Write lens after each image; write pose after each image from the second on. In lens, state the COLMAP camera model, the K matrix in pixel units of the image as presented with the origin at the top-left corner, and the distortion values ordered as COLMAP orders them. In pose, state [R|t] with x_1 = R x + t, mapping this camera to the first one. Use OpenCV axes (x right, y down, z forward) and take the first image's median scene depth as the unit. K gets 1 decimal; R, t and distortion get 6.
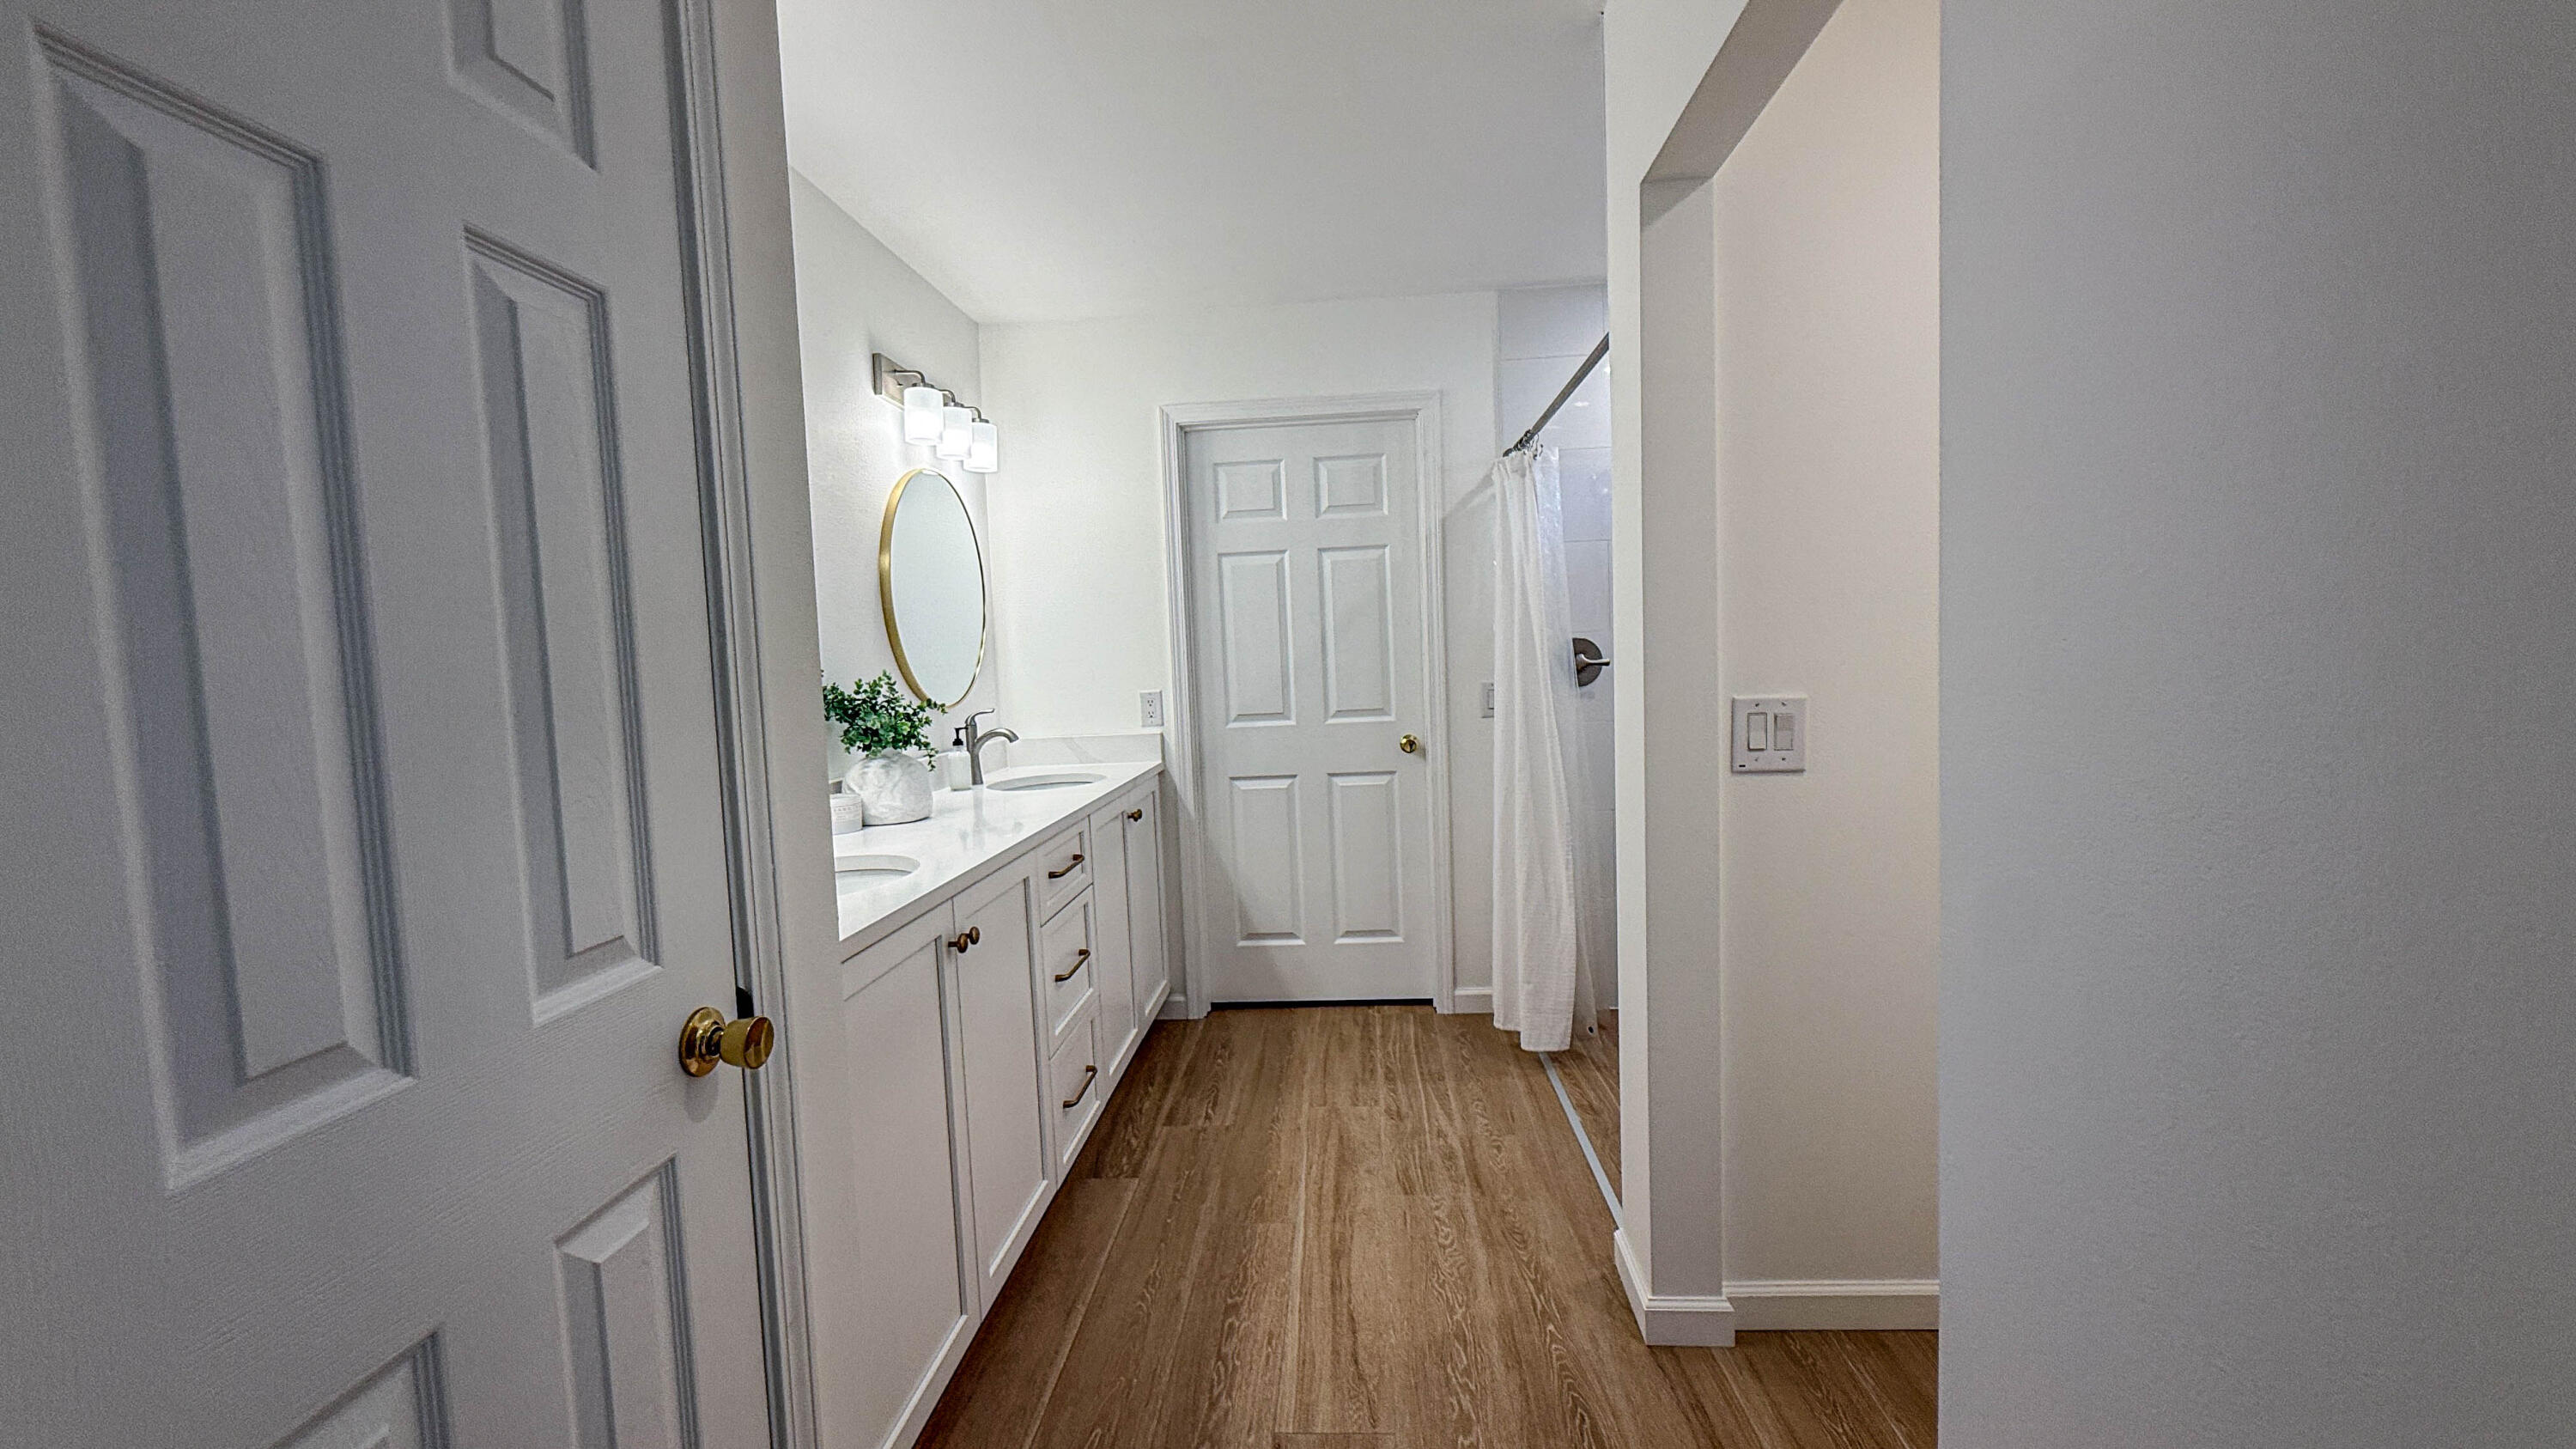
lens RADIAL K [[1029.6, 0, 1294.7], [0, 1029.6, 724.8], [0, 0, 1]] dist [-0.000161, -0.000115]
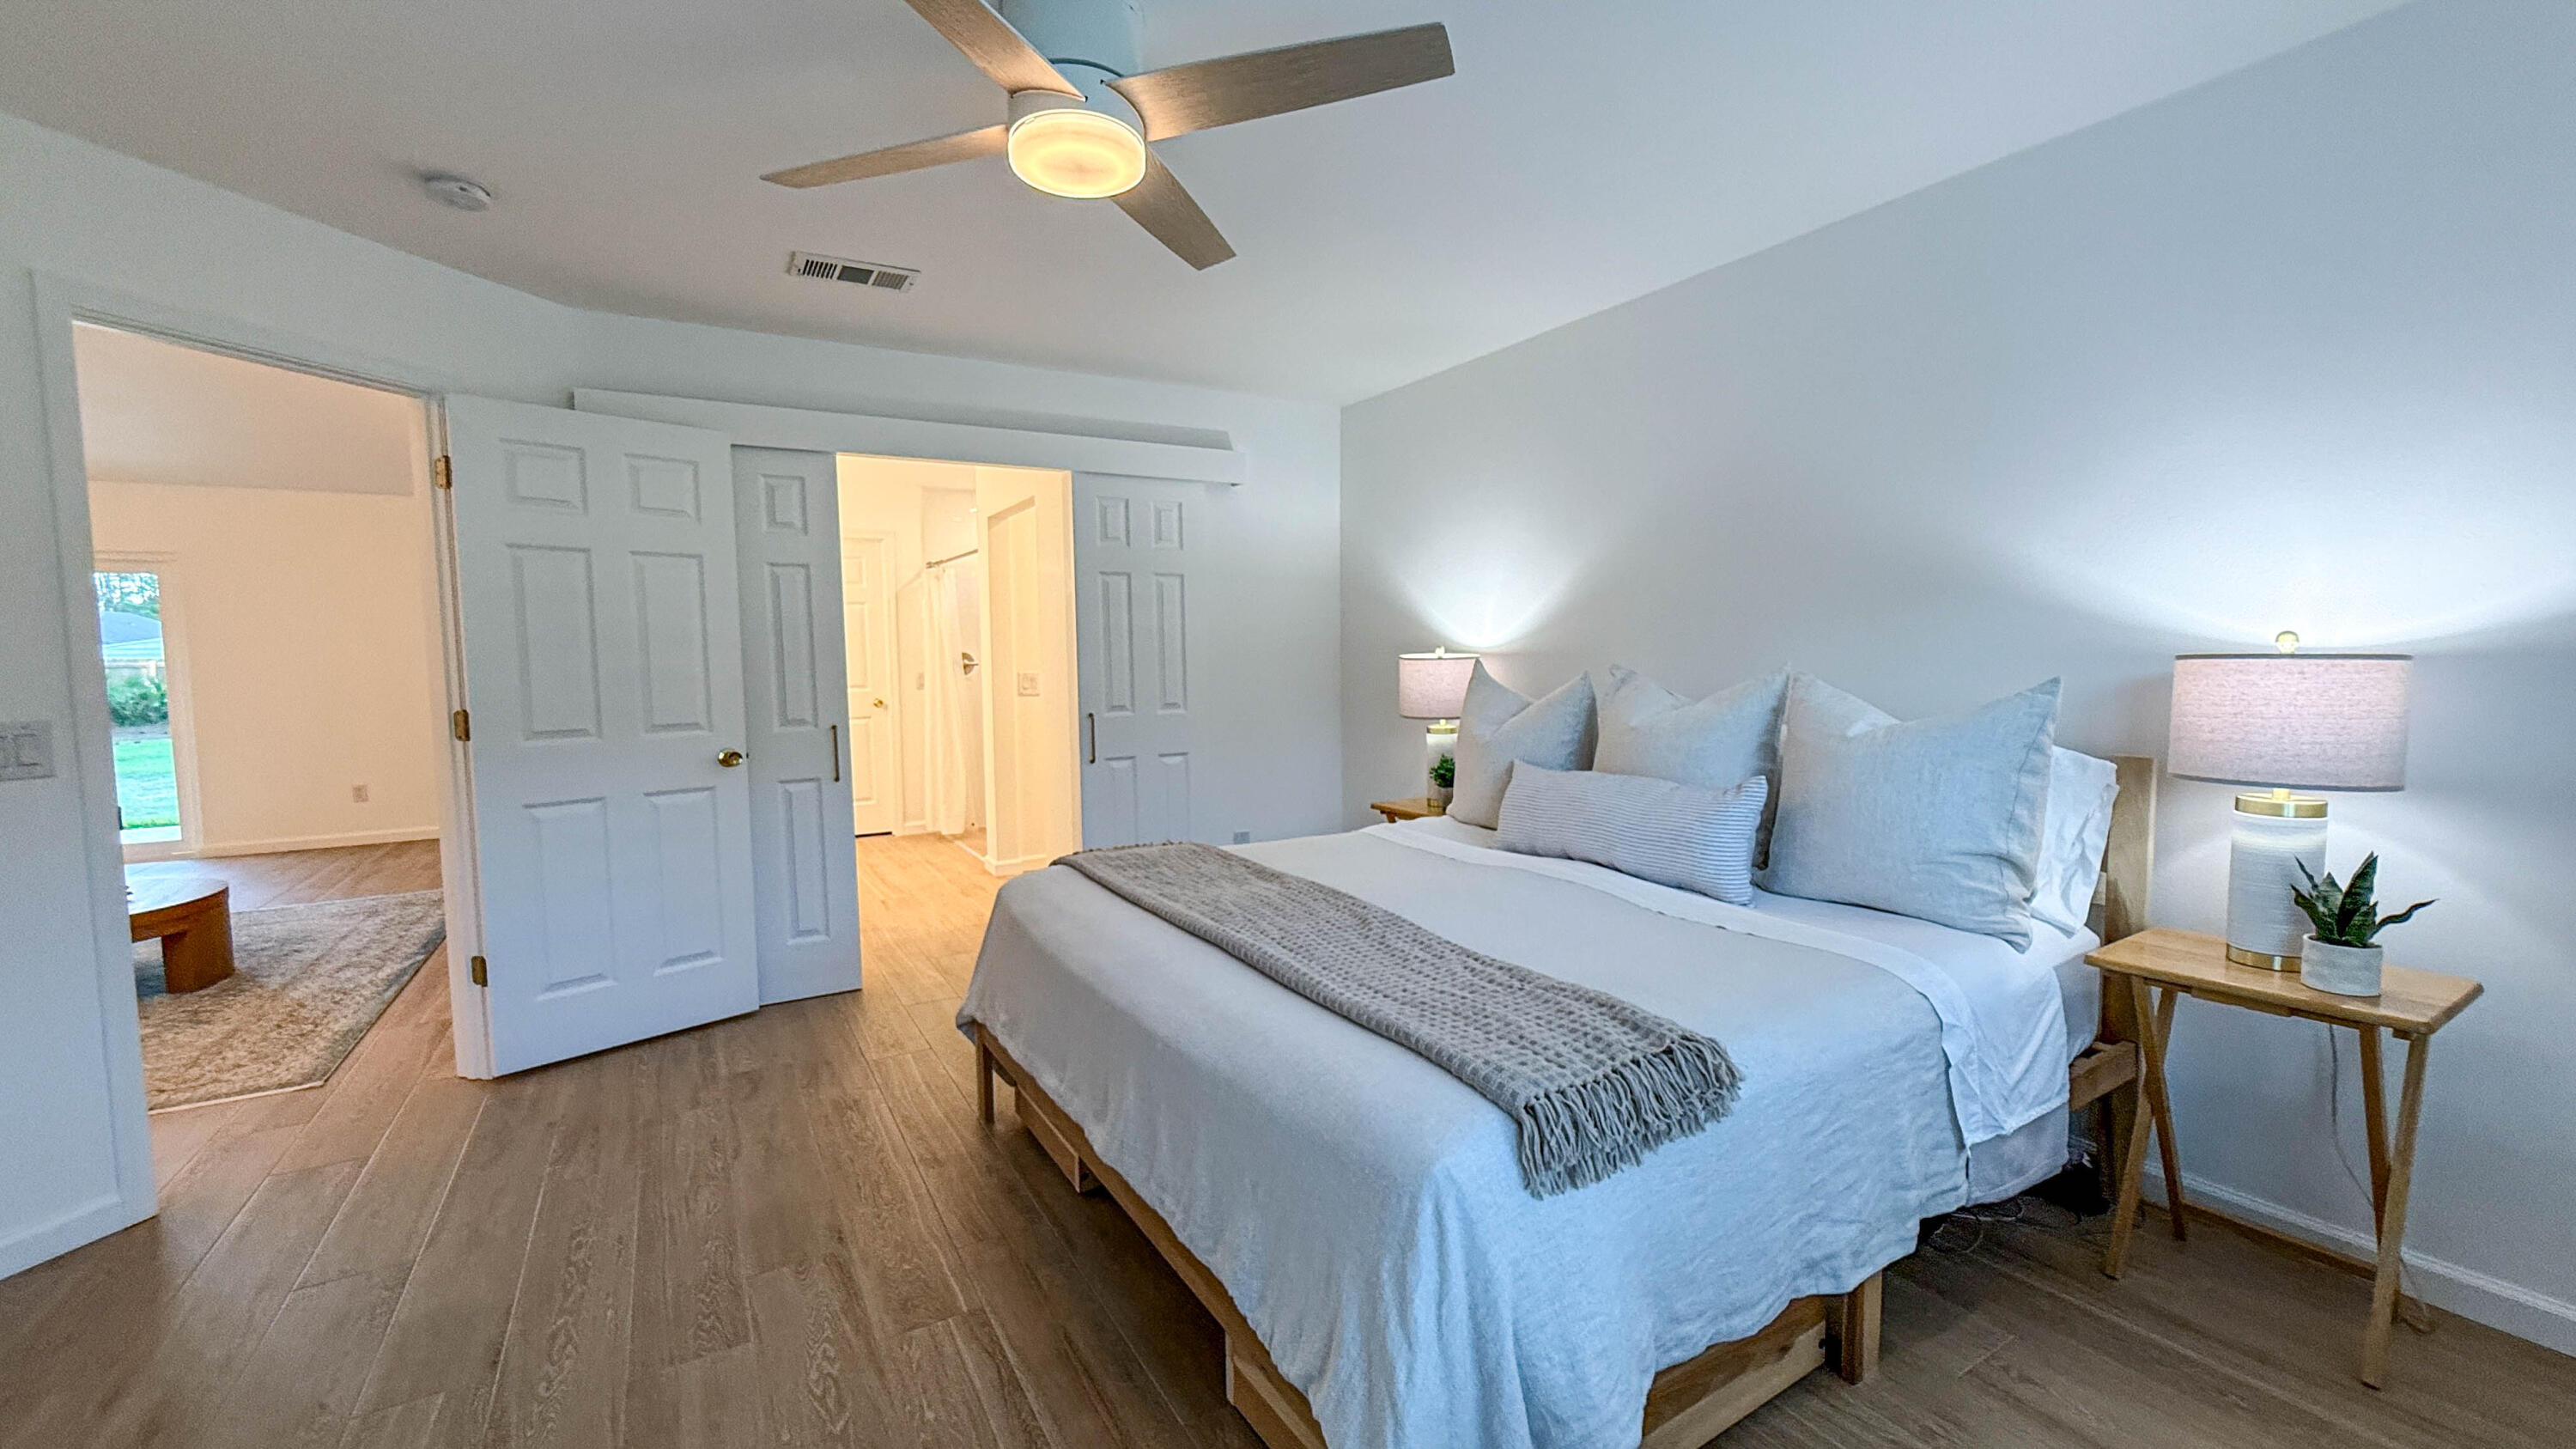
lens RADIAL K [[1029.6, 0, 1294.7], [0, 1029.6, 724.8], [0, 0, 1]] dist [-0.000161, -0.000115]
pose [[0.823554, -0.014828, 0.567044, -0.374753], [0.020846, 0.999774, -0.004134, 0.090948], [-0.566855, 0.015225, 0.823677, -1.159556]]
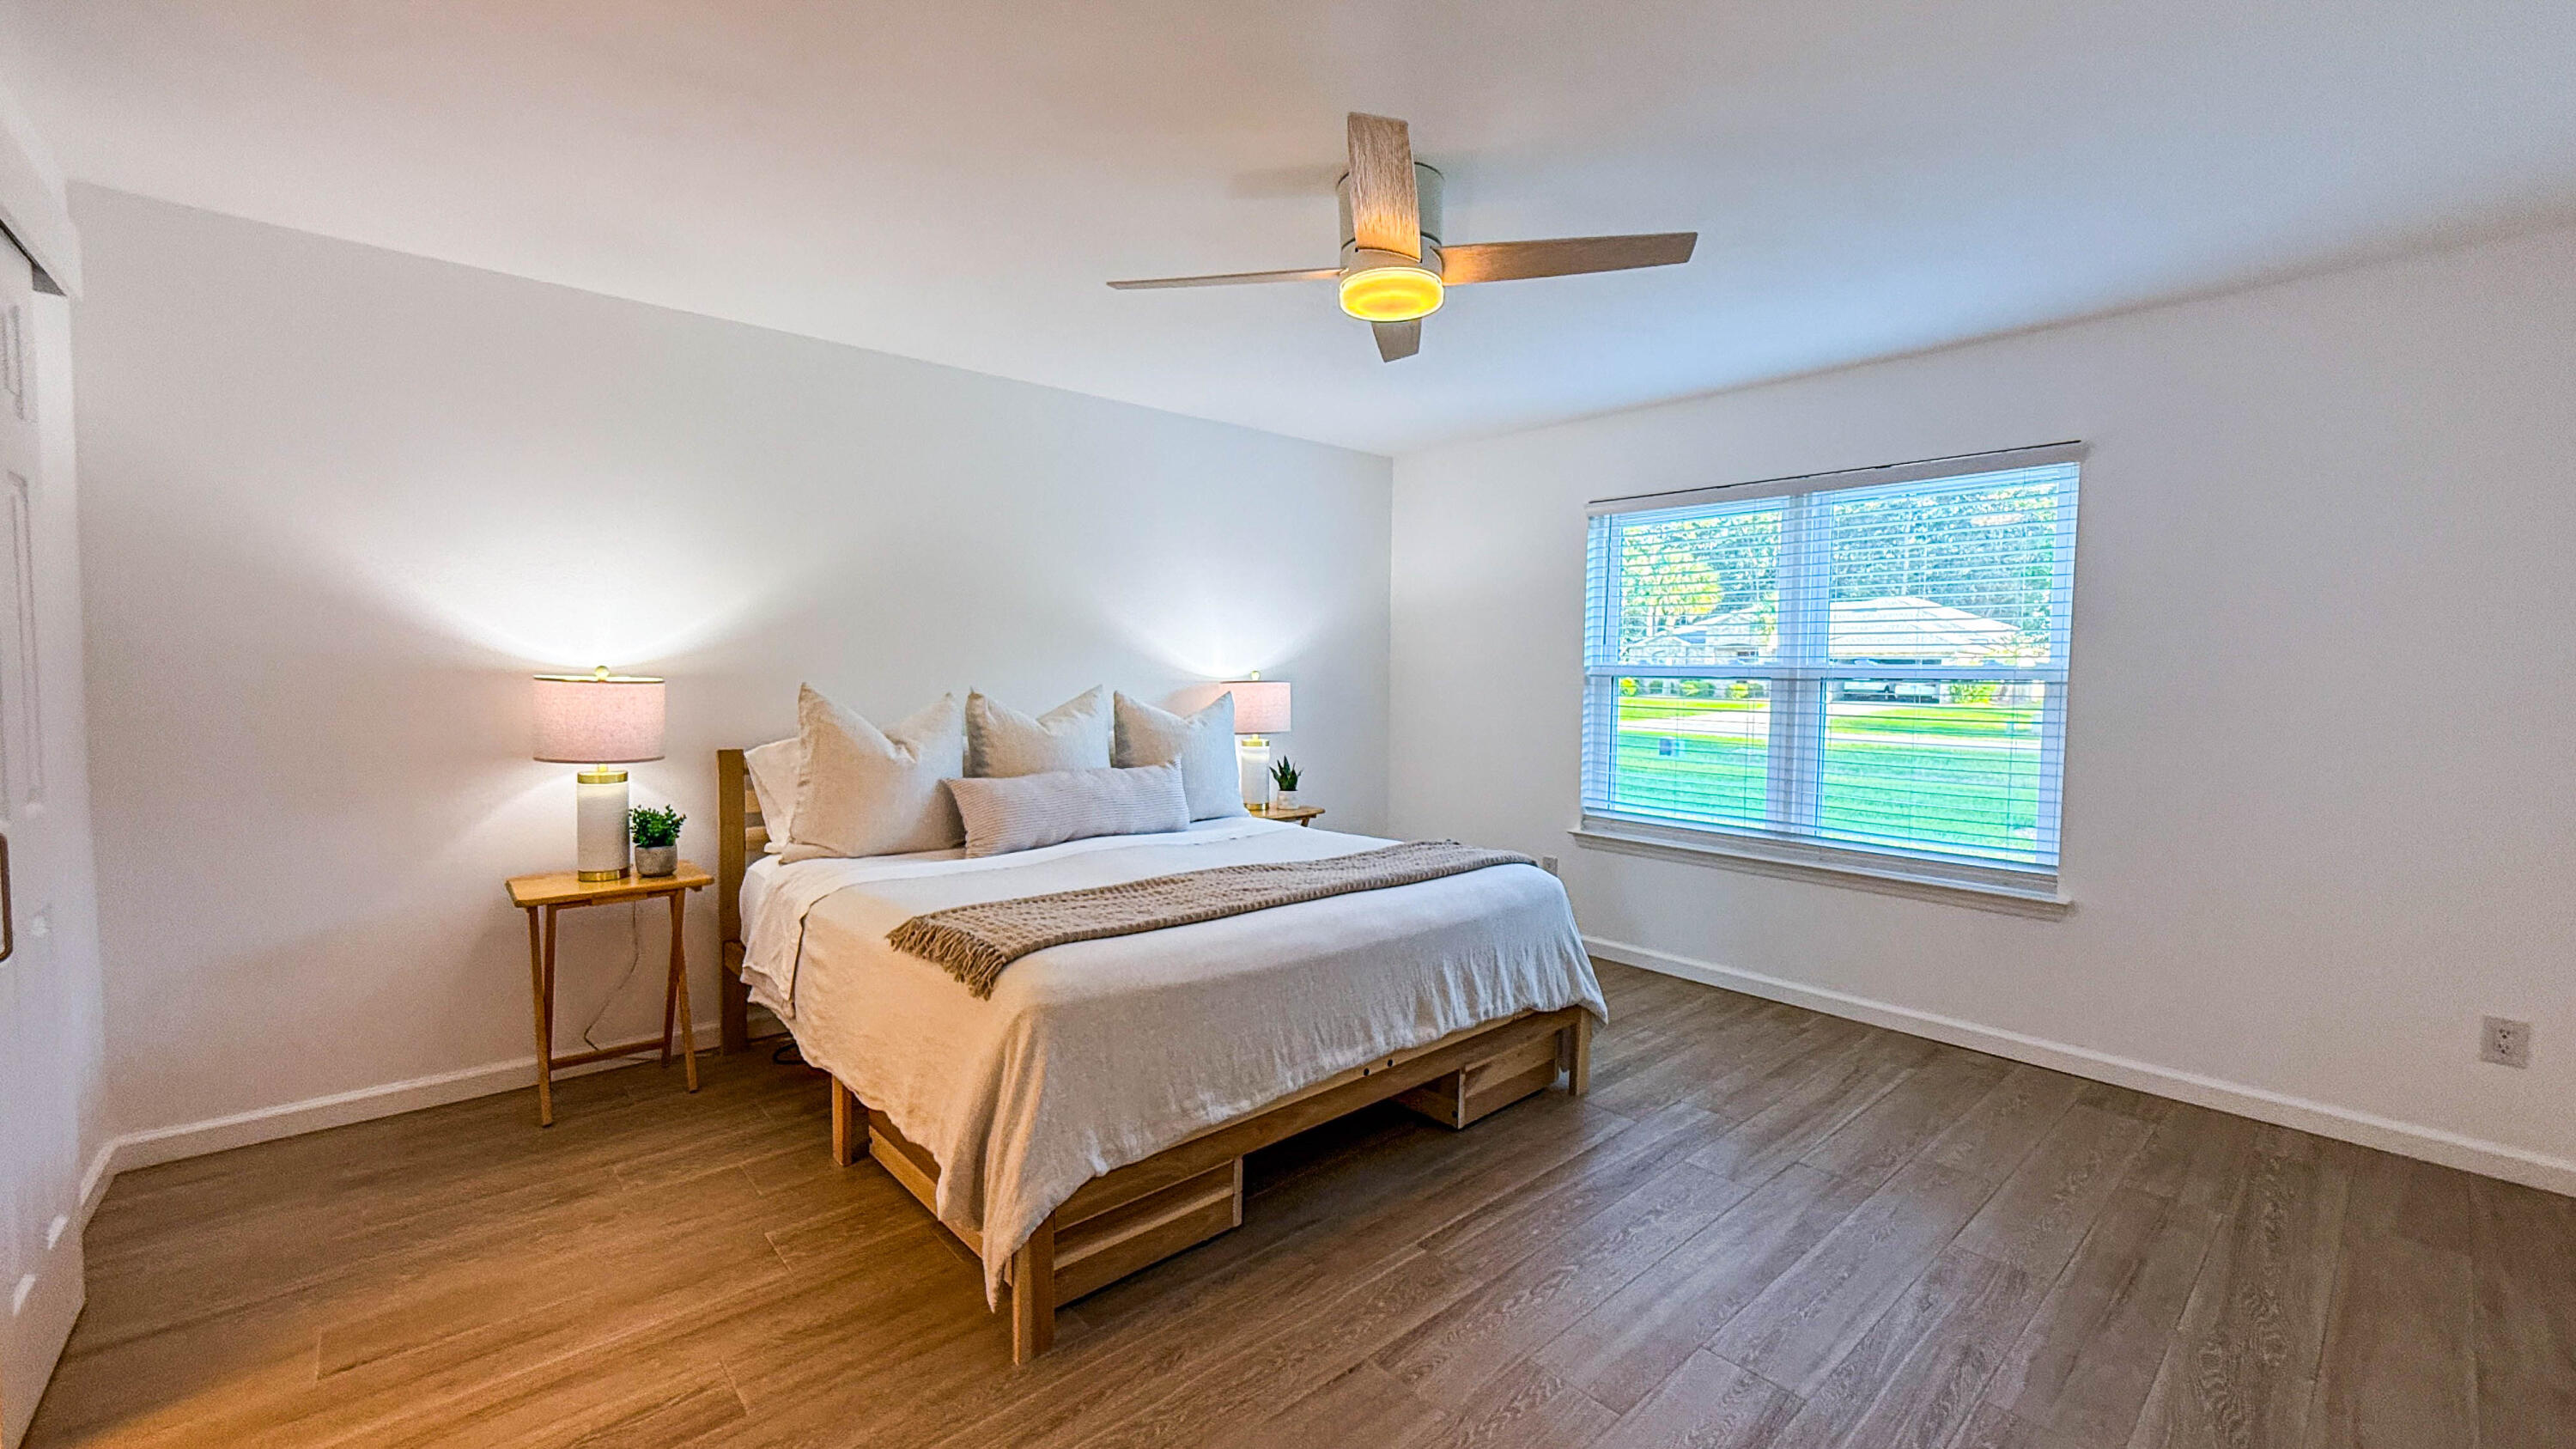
lens RADIAL K [[1028.2, 0, 1294.8], [0, 1028.2, 724.2], [0, 0, 1]] dist [-0.000548, 0.000053]
pose [[-0.711296, -0.005592, 0.702870, -0.609774], [0.064030, 0.995295, 0.072715, 0.023599], [-0.699970, 0.096726, -0.707592, -0.064323]]
